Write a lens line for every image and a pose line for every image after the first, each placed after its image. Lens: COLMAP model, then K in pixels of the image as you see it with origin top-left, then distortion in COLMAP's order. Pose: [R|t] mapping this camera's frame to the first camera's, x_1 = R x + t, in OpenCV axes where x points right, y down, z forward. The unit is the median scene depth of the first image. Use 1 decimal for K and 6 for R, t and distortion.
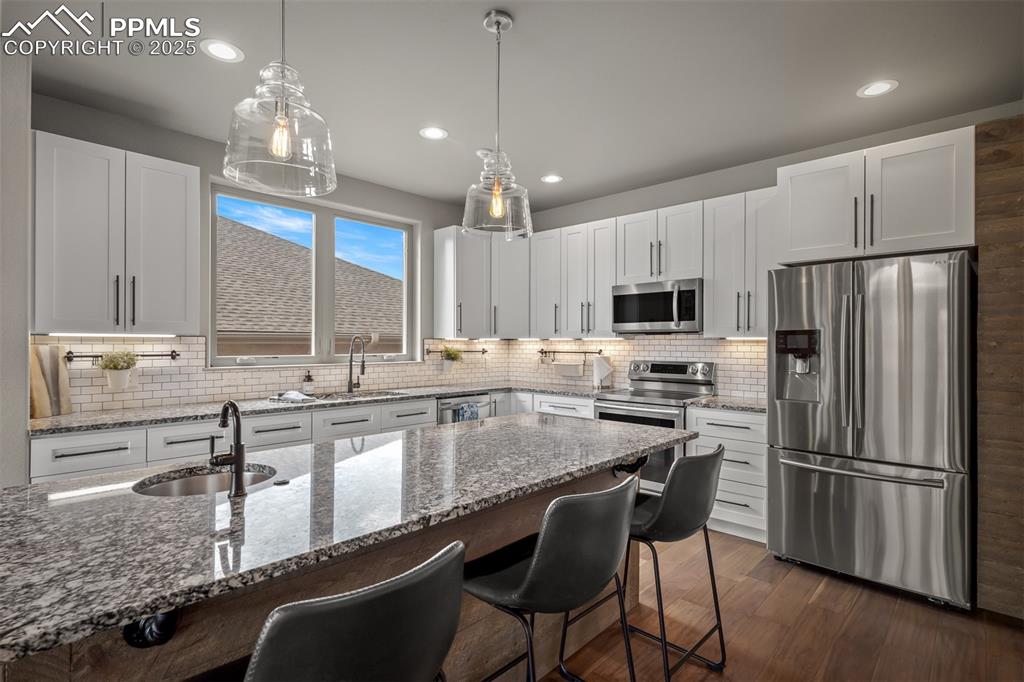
lens RADIAL K [[500.3, 0, 509.4], [0, 500.3, 344.3], [0, 0, 1]] dist [-0.001887, 0.000612]
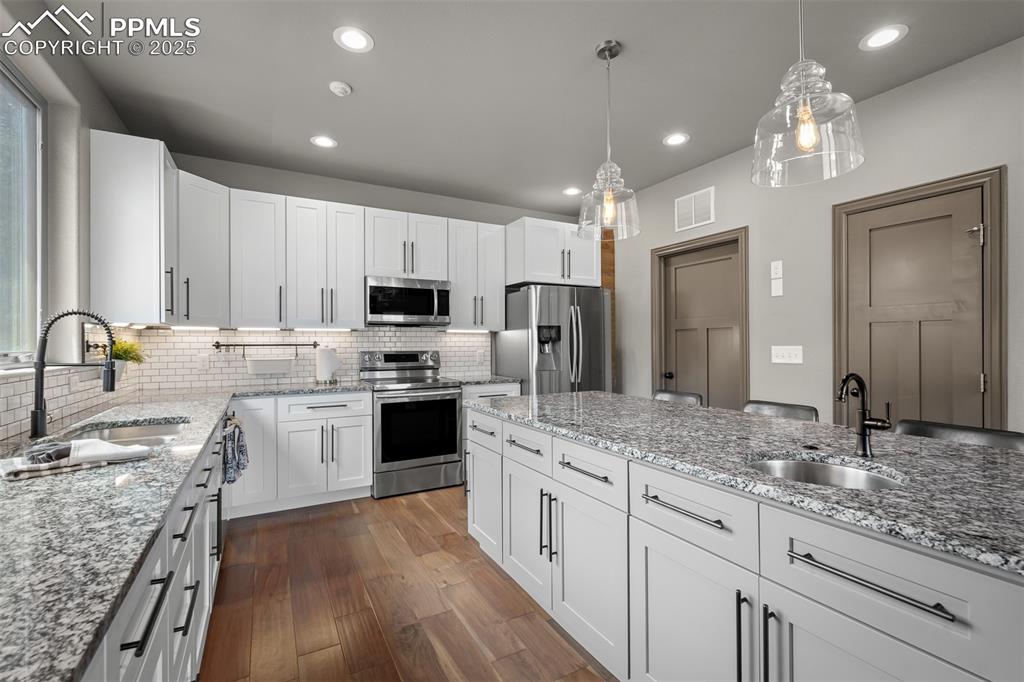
lens RADIAL K [[452.3, 0, 512.0], [0, 452.3, 341.0], [0, 0, 1]] dist [-0.001729, -0.000094]
pose [[0.306913, -0.001711, 0.951736, -0.610094], [0.004886, 0.999988, 0.000222, 0.014010], [-0.951725, 0.004582, 0.306918, 0.502478]]
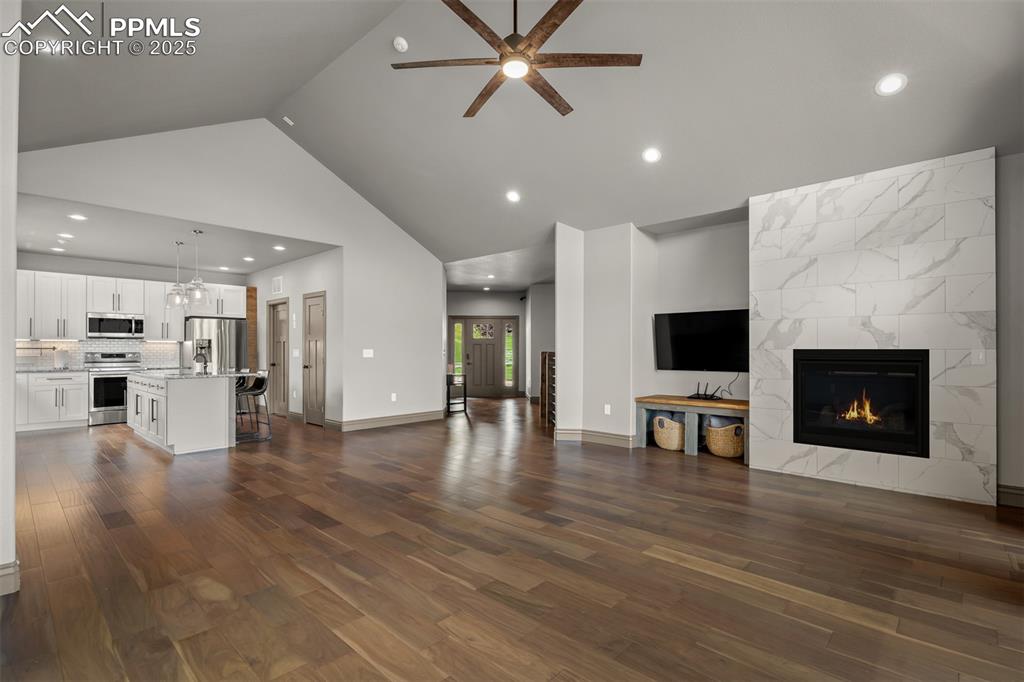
lens RADIAL K [[485.1, 0, 510.3], [0, 485.1, 346.8], [0, 0, 1]] dist [-0.000219, -0.000083]
pose [[-0.003026, 0.002482, 0.999992, -1.794773], [0.001085, 0.999996, -0.002479, 0.020875], [-0.999995, 0.001078, -0.003029, -0.650323]]
